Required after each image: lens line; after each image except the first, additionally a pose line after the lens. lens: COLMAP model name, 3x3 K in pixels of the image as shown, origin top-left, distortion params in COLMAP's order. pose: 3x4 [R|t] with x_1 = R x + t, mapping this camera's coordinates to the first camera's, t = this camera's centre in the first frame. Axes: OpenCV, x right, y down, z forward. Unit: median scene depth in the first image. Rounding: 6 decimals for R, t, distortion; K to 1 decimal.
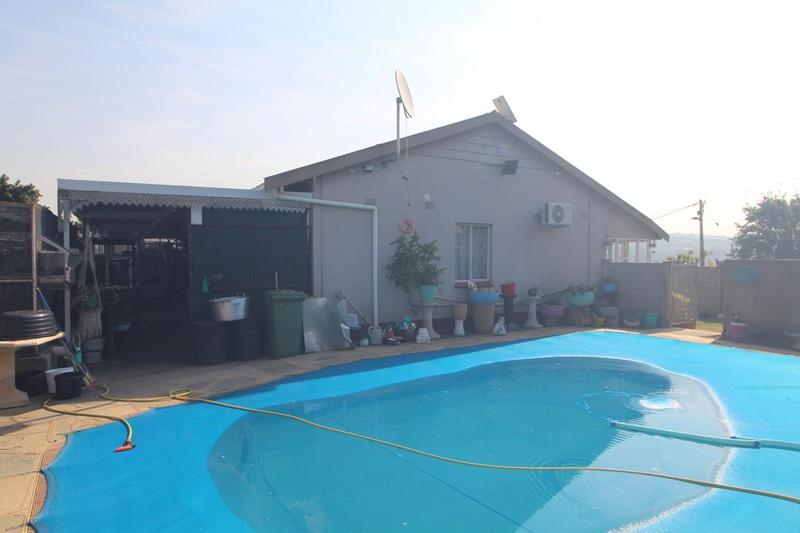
lens RADIAL K [[474.2, 0, 406.0], [0, 474.2, 265.6], [0, 0, 1]] dist [-0.004518, -0.001891]
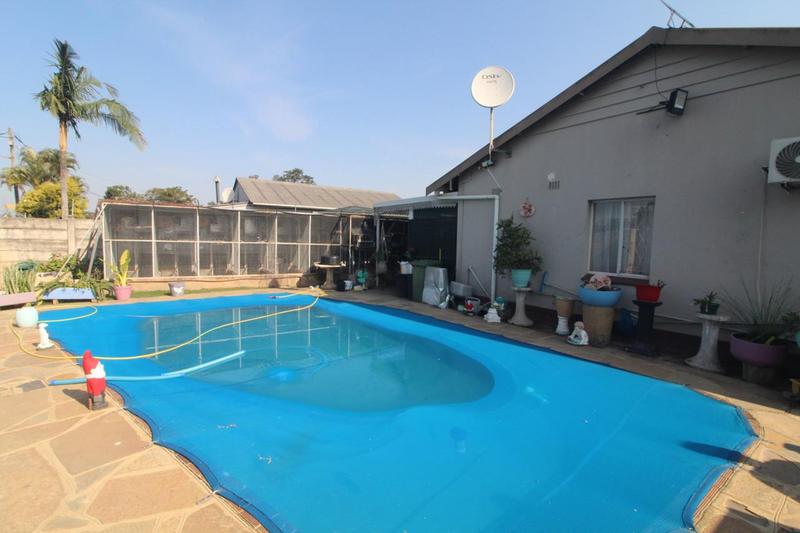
lens RADIAL K [[375.2, 0, 402.0], [0, 375.2, 266.9], [0, 0, 1]] dist [-0.006368, -0.008300]
pose [[0.096792, 0.087056, -0.991490, 0.813158], [-0.032546, 0.995912, 0.084267, -0.022237], [0.994772, 0.024113, 0.099230, 0.687834]]
